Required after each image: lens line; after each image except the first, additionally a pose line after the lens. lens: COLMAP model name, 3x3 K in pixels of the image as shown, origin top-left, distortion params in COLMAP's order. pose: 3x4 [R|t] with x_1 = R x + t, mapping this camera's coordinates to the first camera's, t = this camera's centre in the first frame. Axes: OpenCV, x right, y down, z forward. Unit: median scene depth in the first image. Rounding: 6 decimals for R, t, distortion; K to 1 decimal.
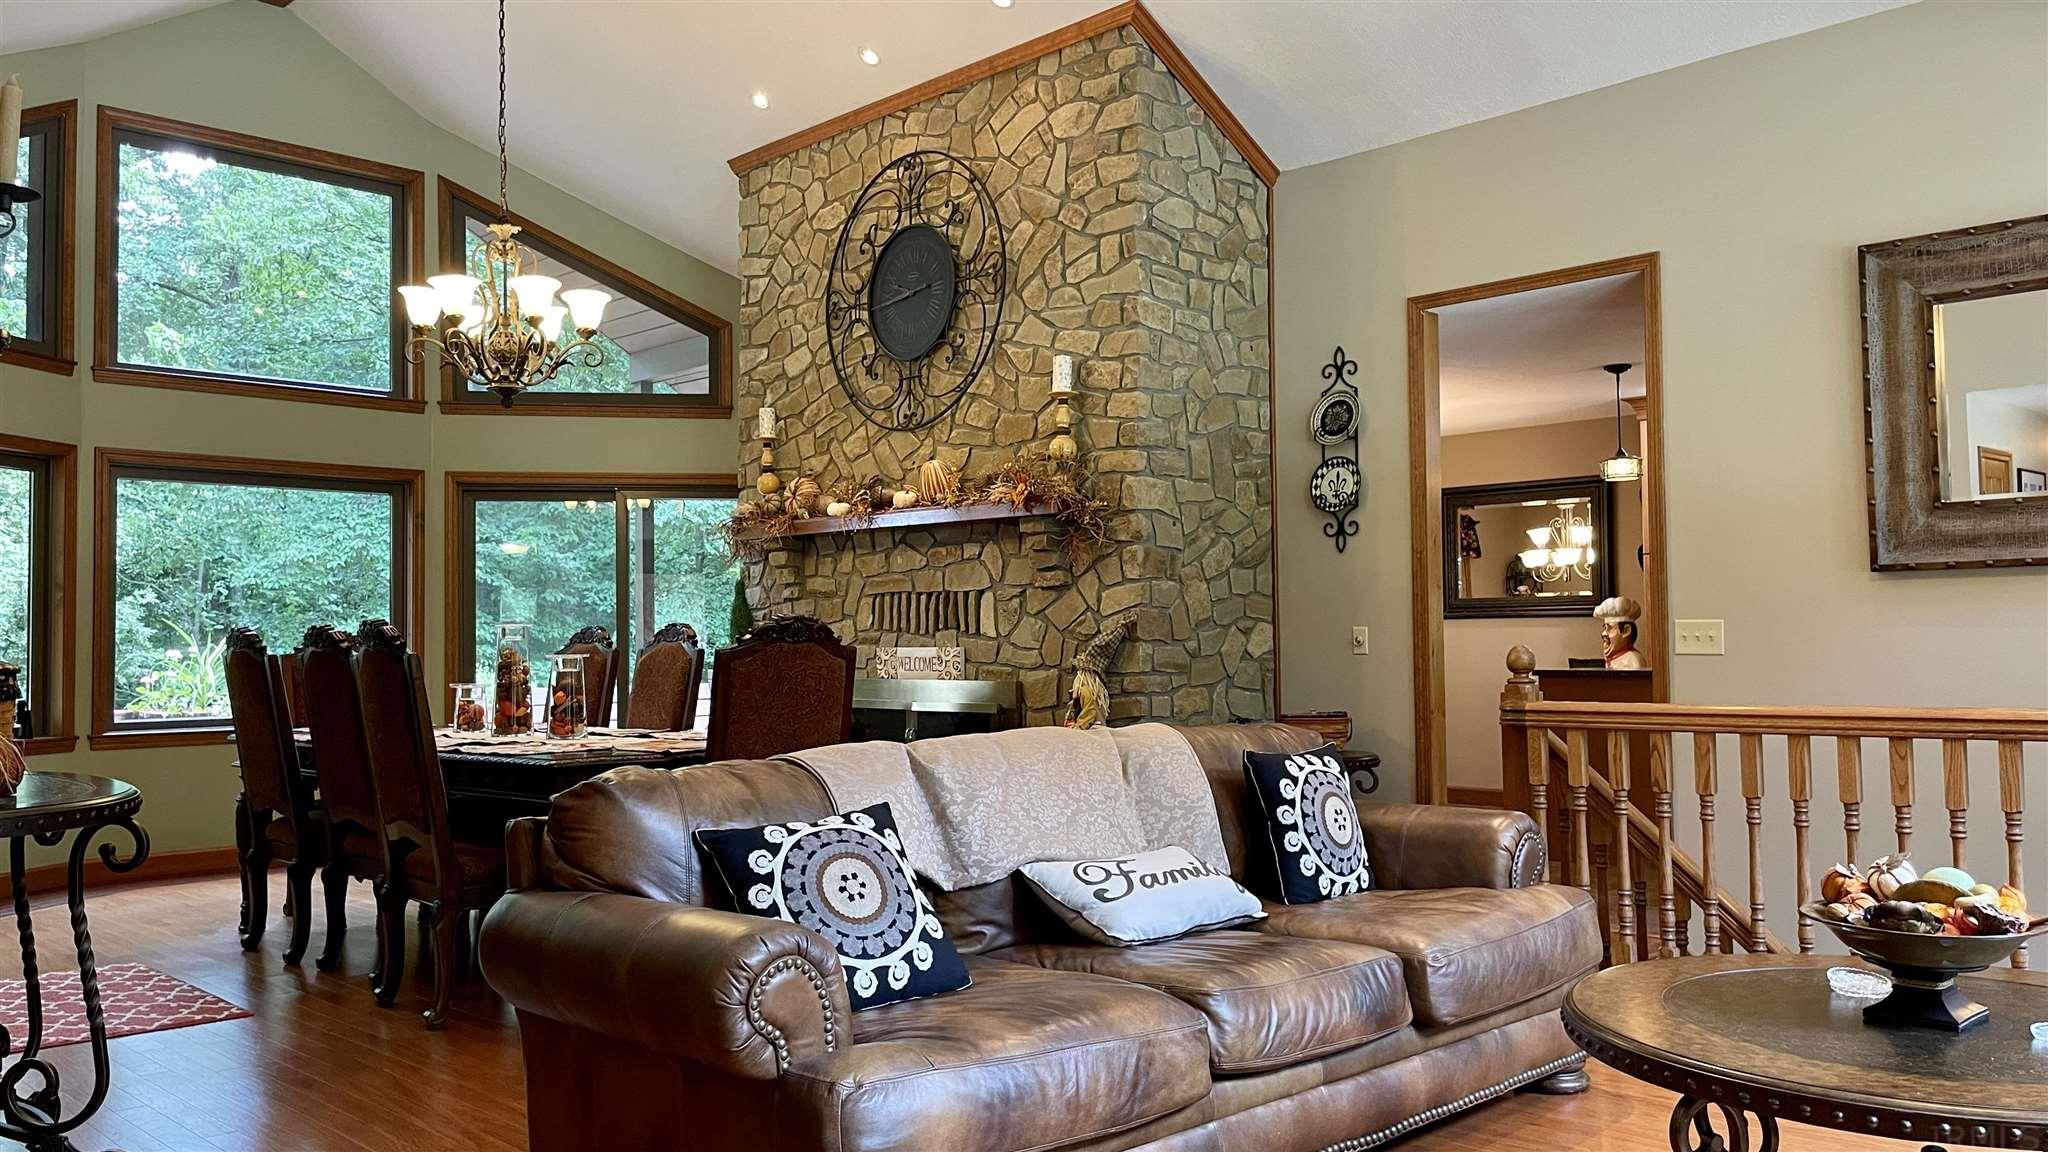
lens RADIAL K [[1557.2, 0, 1024.0], [0, 1557.2, 576.0], [0, 0, 1]] dist [0.113400, -0.160899]
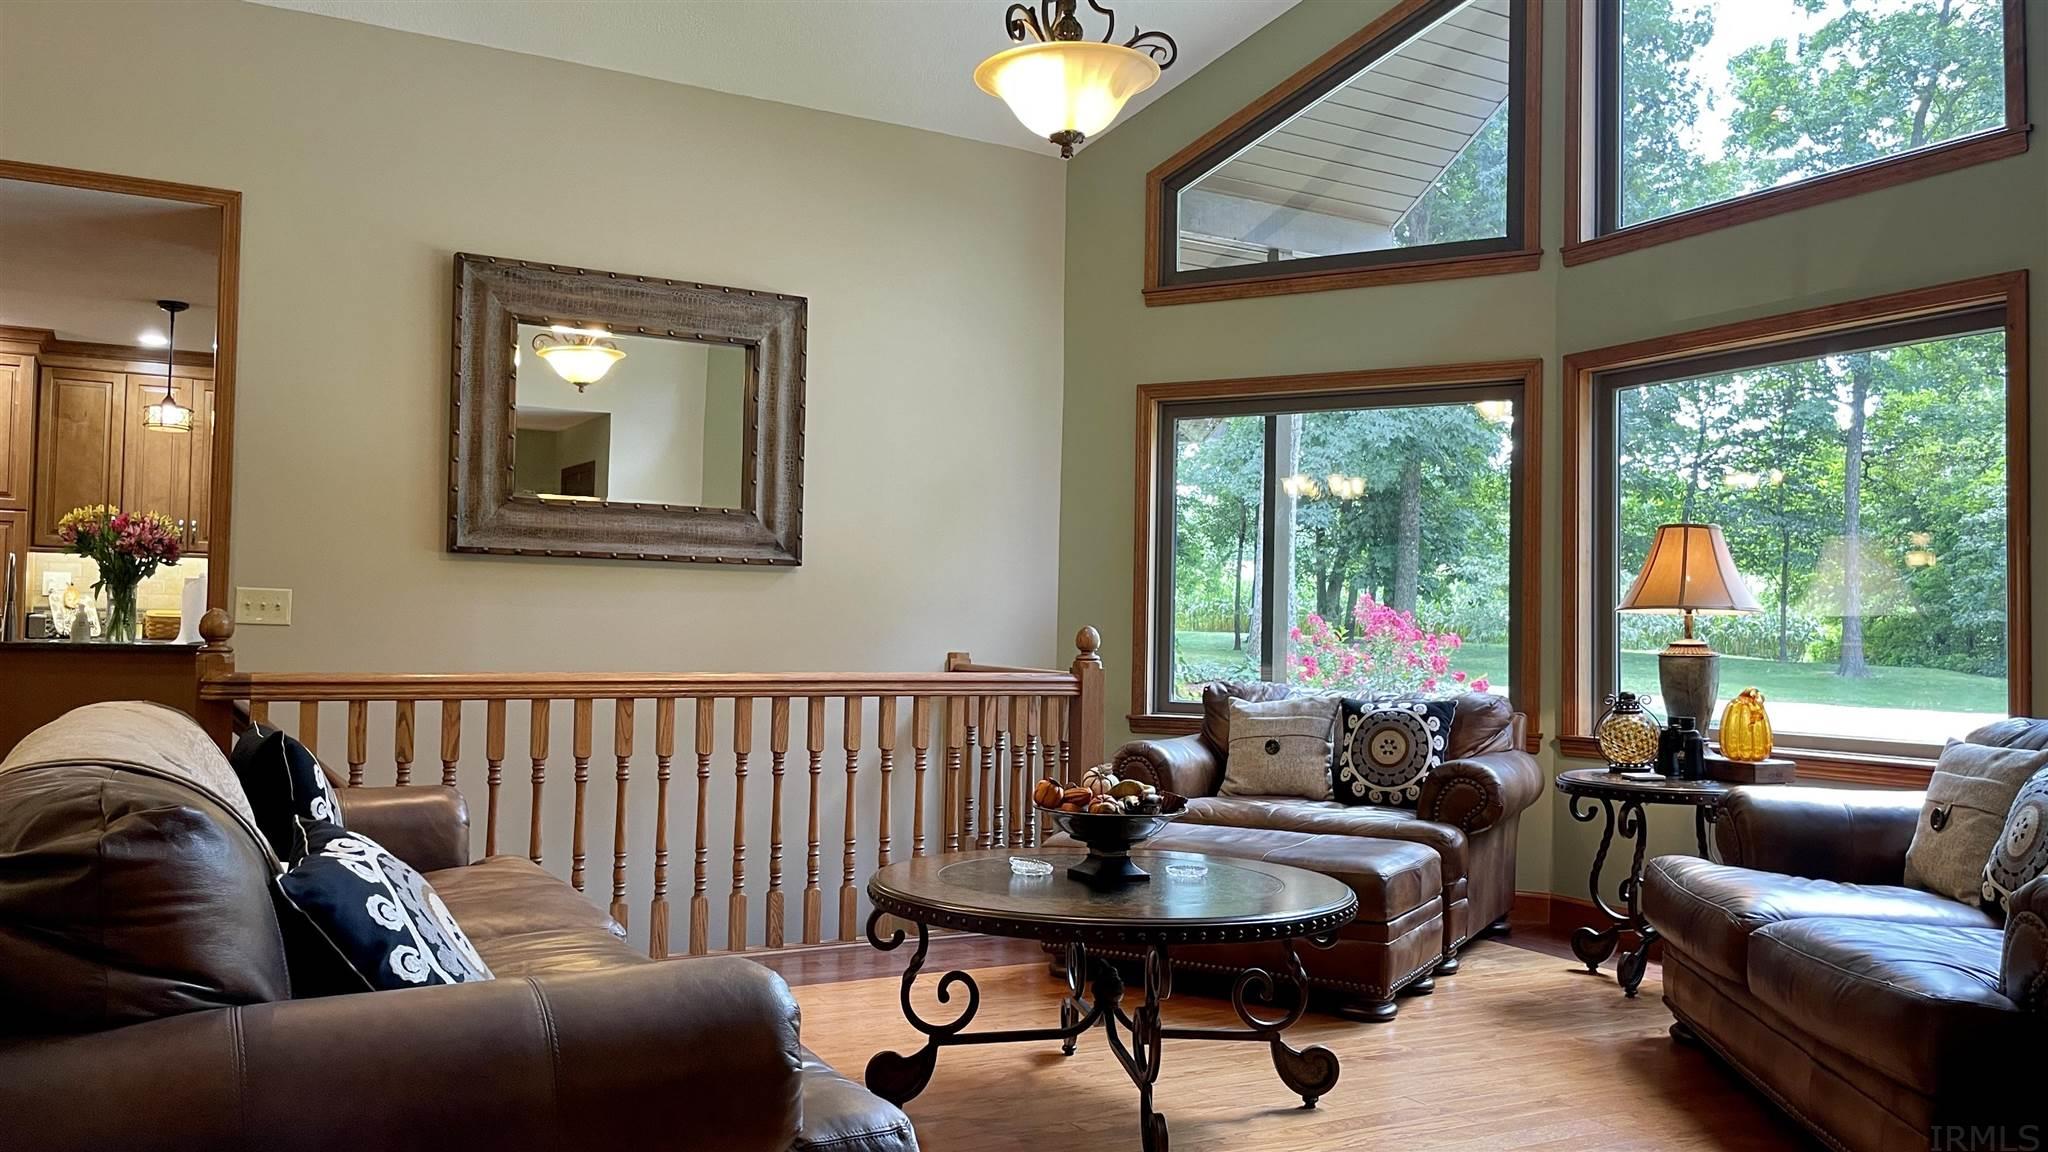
lens RADIAL K [[1557.2, 0, 1024.0], [0, 1557.2, 576.0], [0, 0, 1]] dist [0.113400, -0.160899]
pose [[0.315566, 0.056324, 0.947230, -0.373980], [-0.071286, 0.996823, -0.035525, 0.024579], [-0.946222, -0.056314, 0.318579, 0.283390]]
